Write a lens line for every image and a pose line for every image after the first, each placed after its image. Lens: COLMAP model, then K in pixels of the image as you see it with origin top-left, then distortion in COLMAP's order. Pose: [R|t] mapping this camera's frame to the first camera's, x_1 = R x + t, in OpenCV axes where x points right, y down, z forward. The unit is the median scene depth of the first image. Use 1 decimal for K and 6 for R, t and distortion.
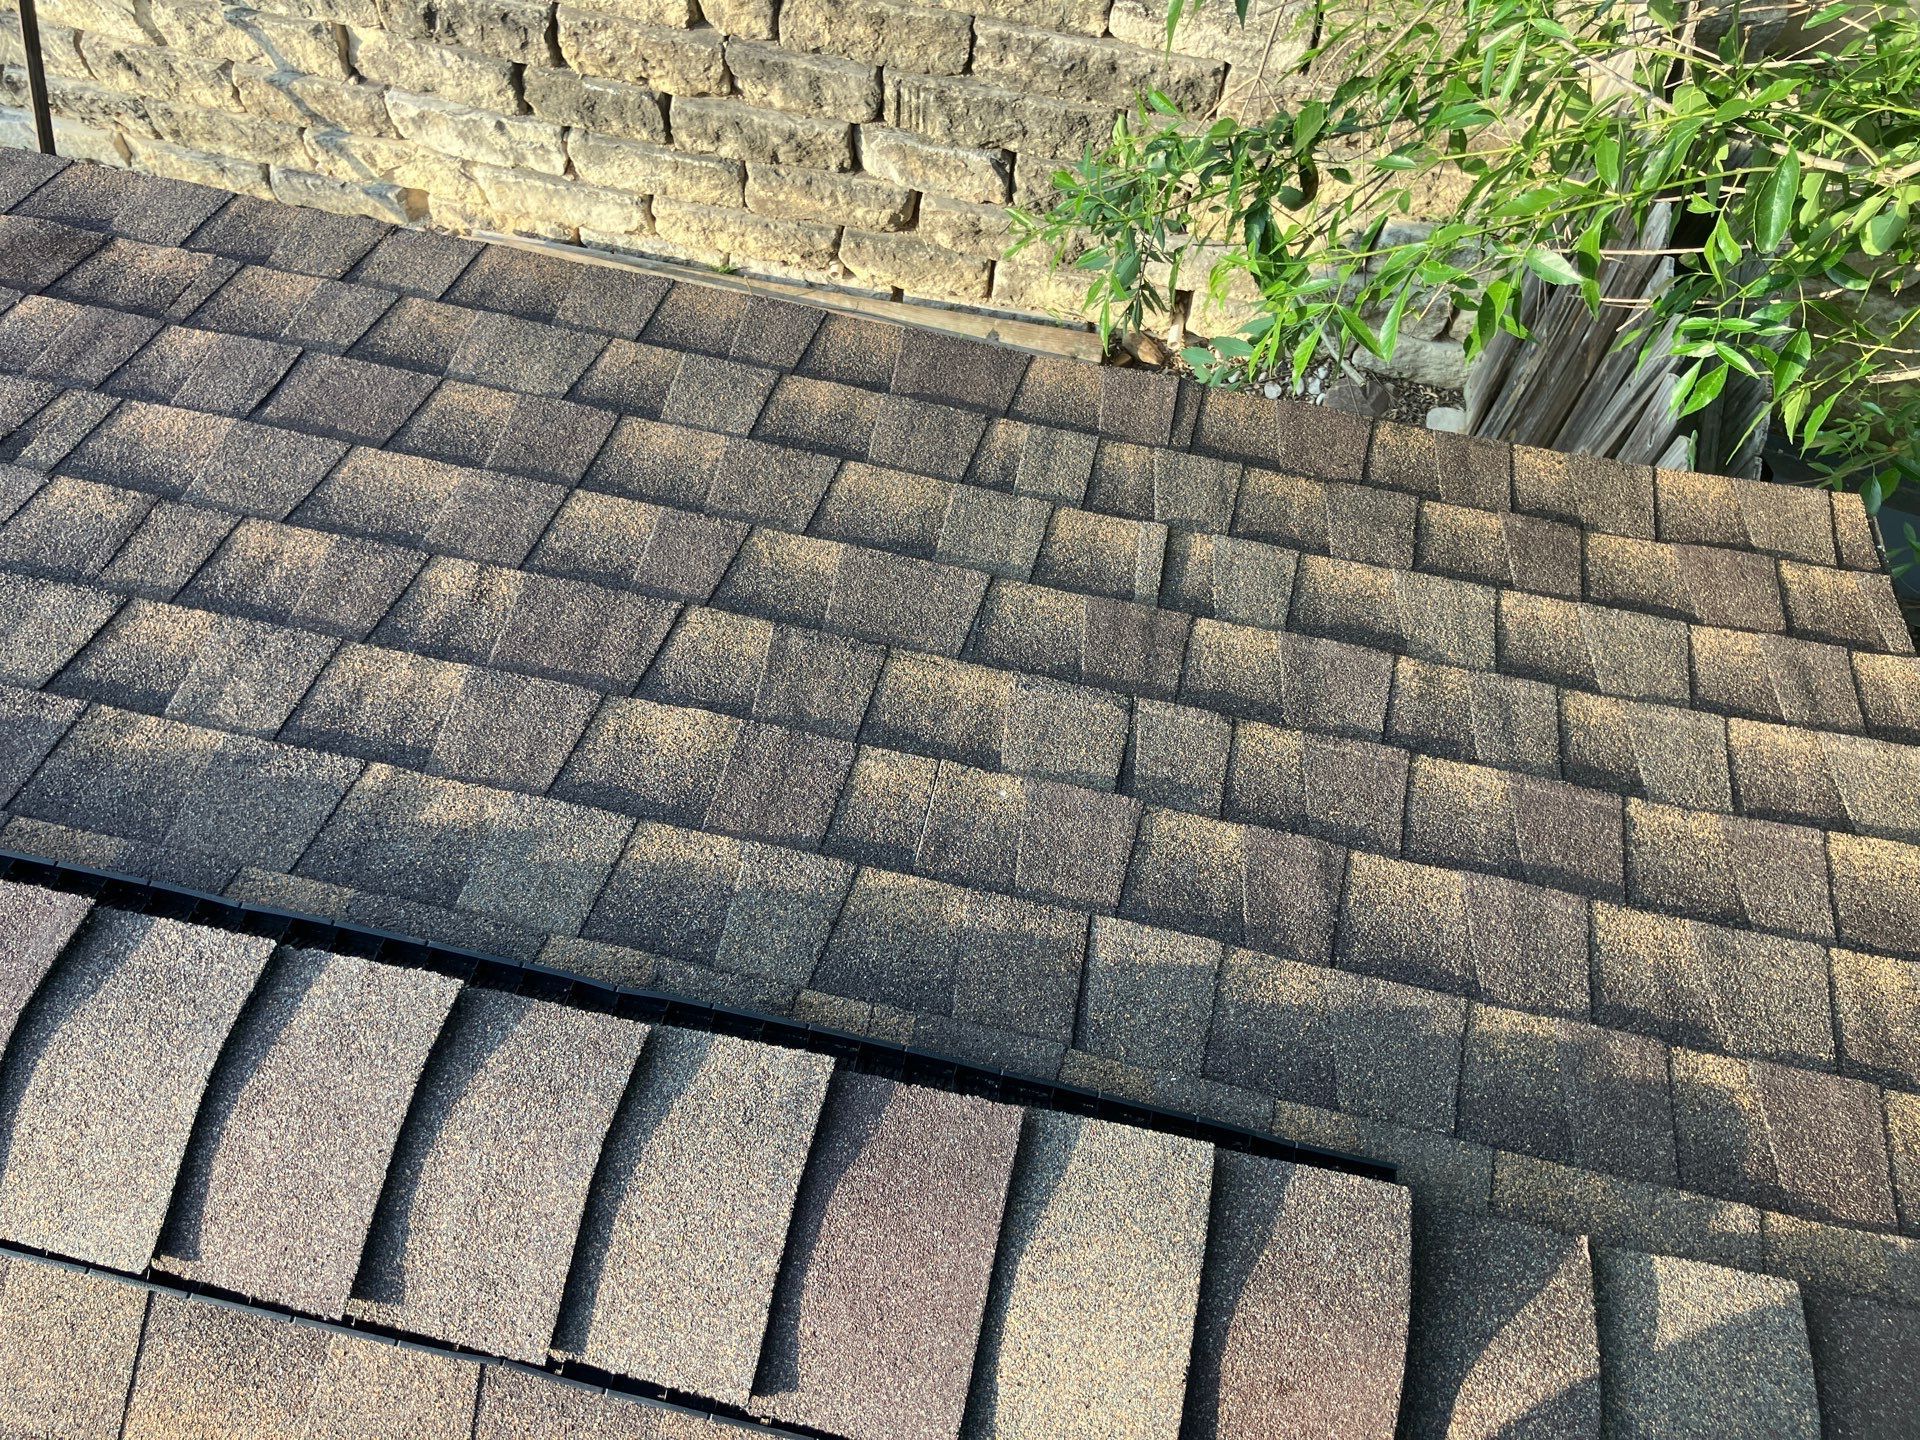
lens RADIAL K [[1717.5, 0, 960.0], [0, 1717.5, 720.0], [0, 0, 1]] dist [-0.004985, 0.000143]
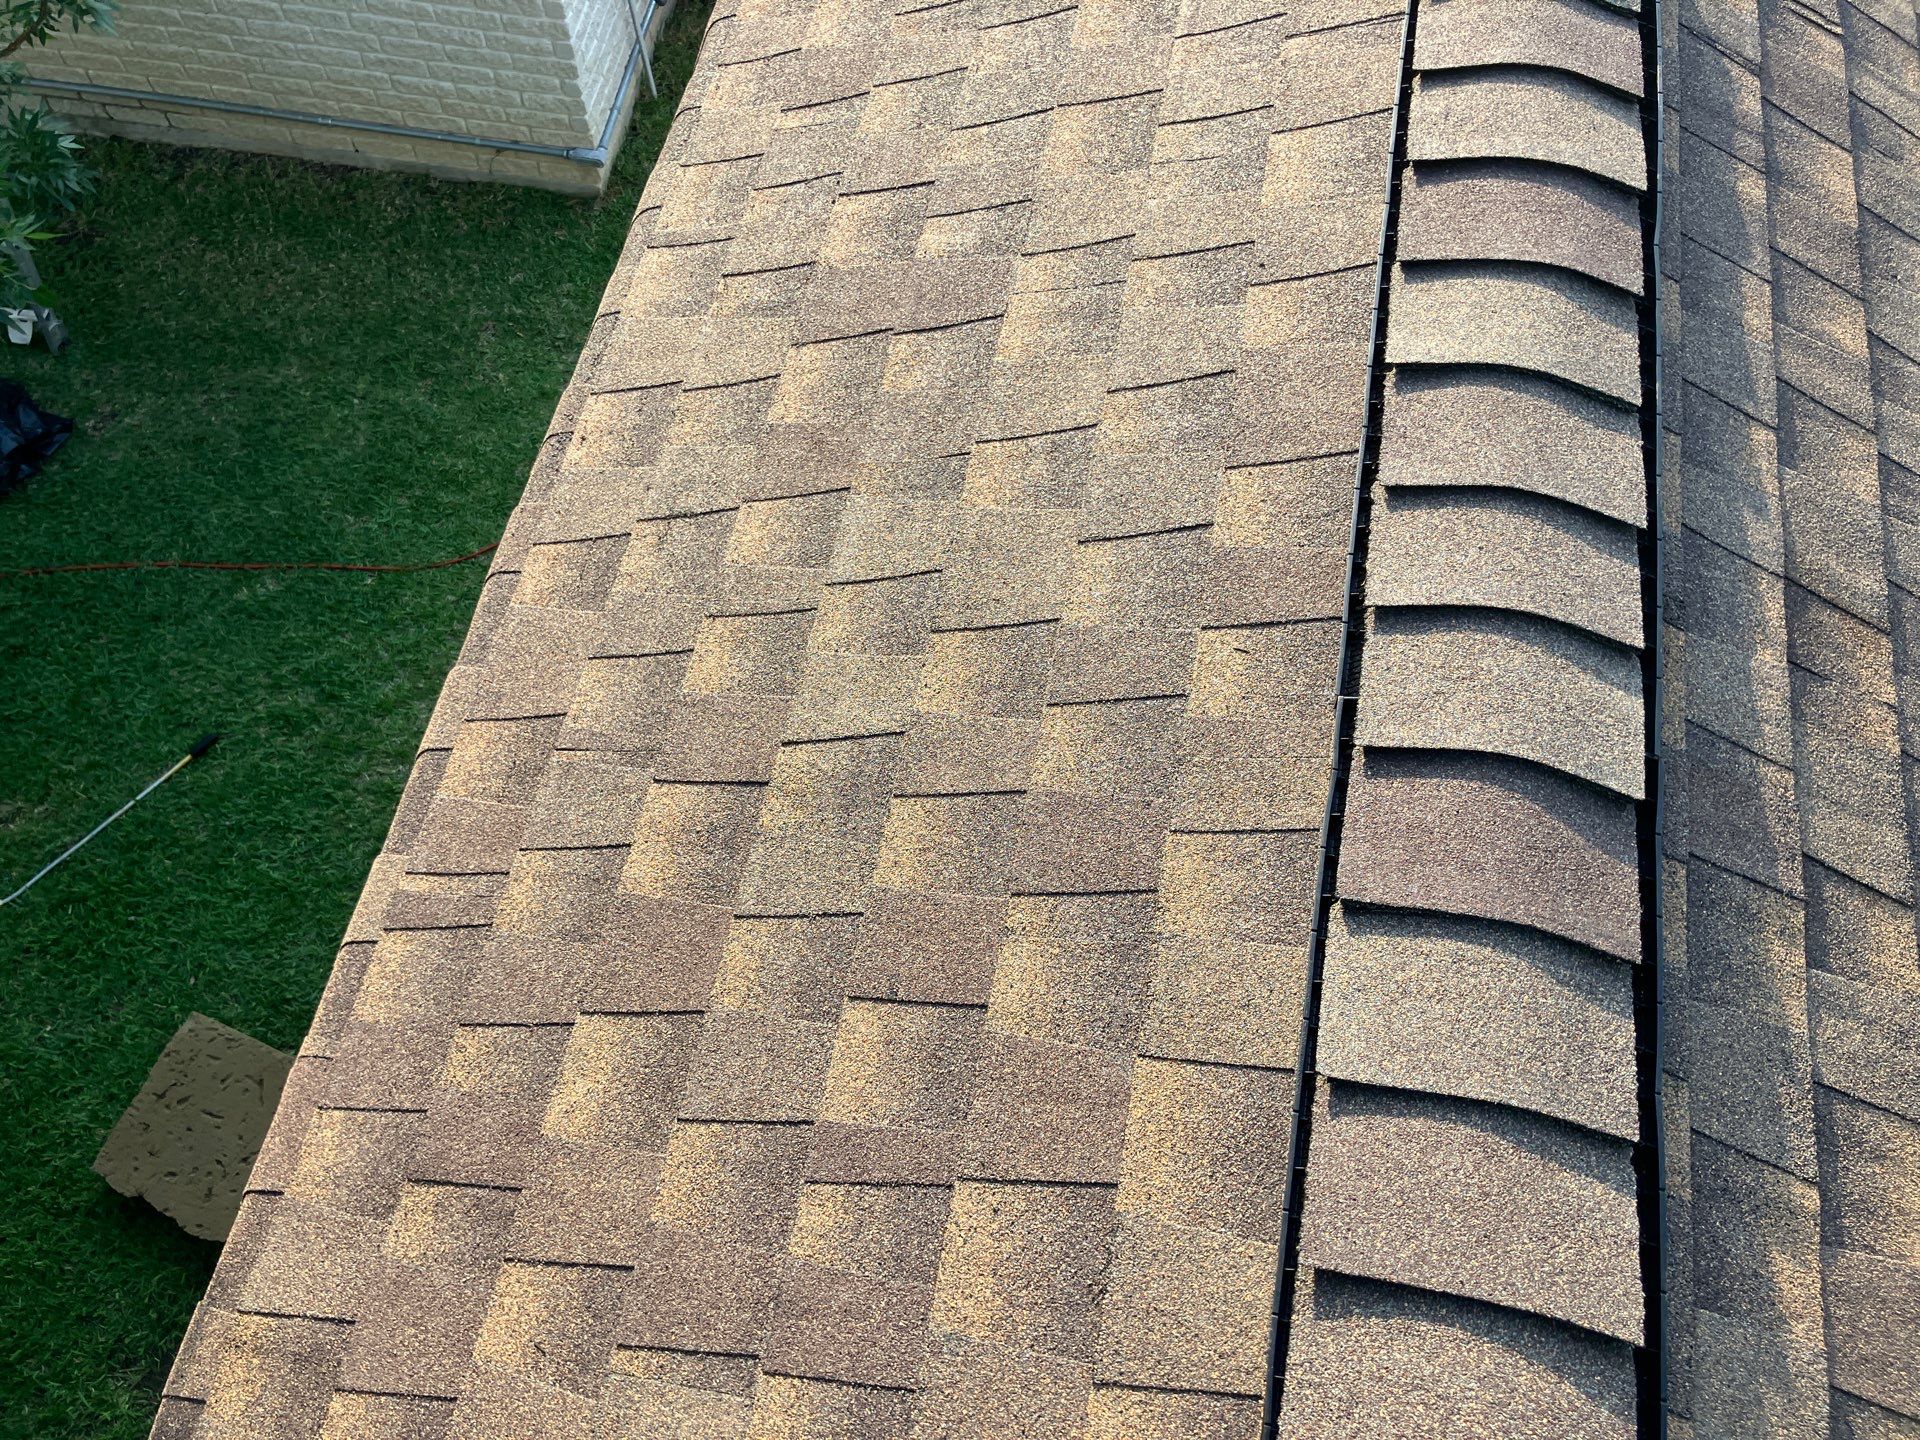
lens RADIAL K [[1717.5, 0, 960.0], [0, 1717.5, 720.0], [0, 0, 1]] dist [-0.004985, 0.000143]
pose [[-0.004004, 0.854045, -0.520184, -0.085453], [-0.915716, 0.205885, 0.345073, 0.095359], [0.401806, 0.477723, 0.781238, -0.059885]]
